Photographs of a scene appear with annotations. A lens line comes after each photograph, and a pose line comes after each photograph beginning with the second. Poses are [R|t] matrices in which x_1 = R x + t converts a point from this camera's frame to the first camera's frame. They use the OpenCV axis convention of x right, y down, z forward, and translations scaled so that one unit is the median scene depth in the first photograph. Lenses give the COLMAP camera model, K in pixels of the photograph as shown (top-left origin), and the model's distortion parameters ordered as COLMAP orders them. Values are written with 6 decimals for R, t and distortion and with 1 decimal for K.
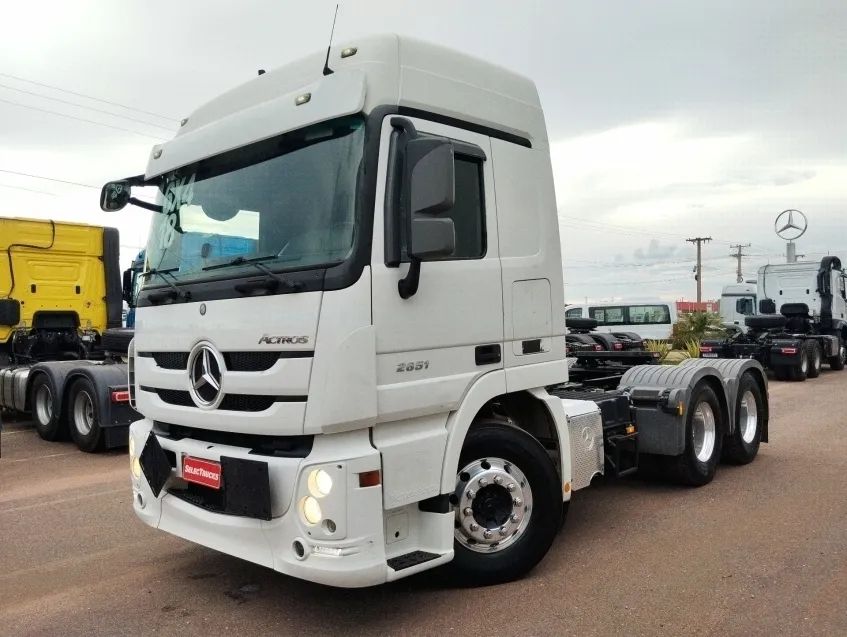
lens RADIAL K [[677.0, 0, 423.5], [0, 677.0, 318.5], [0, 0, 1]] dist [0.075035, -0.122616]
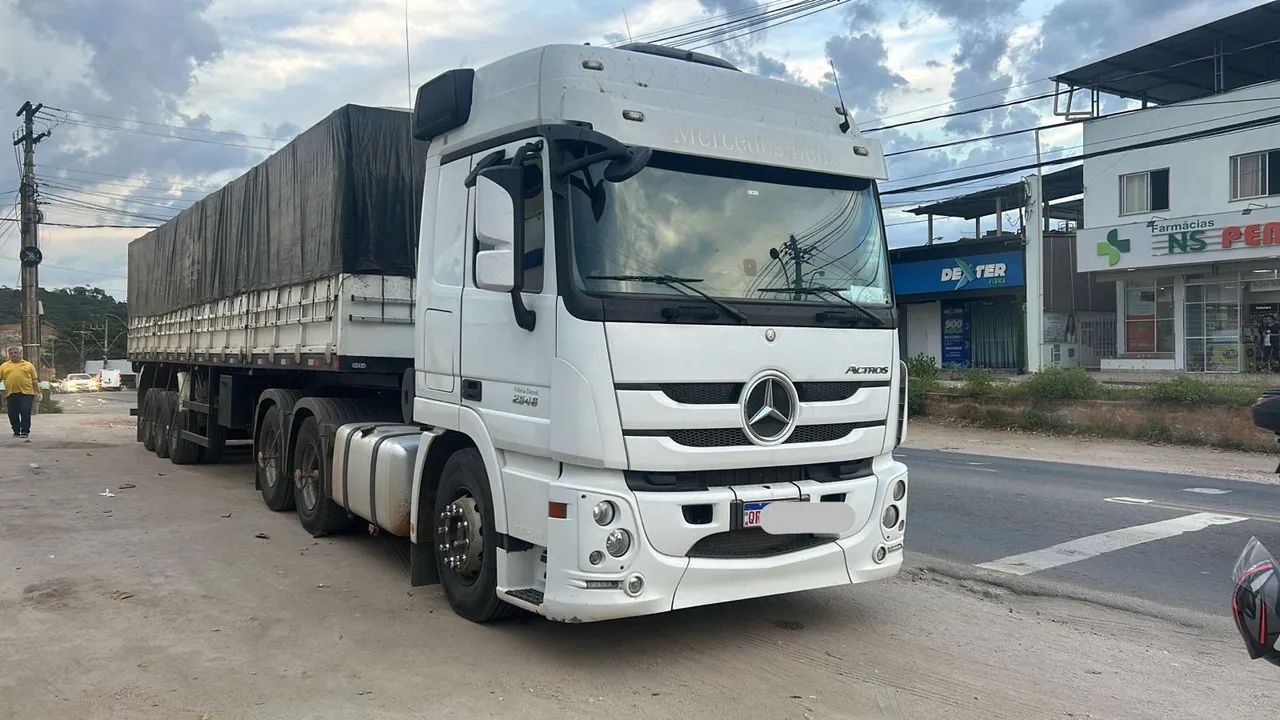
lens RADIAL K [[1020.6, 0, 640.0], [0, 1020.6, 360.0], [0, 0, 1]] dist [0.009960, -0.004945]
pose [[0.261828, 0.027459, 0.964724, -1.751973], [-0.030038, 0.999343, -0.020292, 0.054490], [-0.964647, -0.023665, 0.262481, 0.848587]]
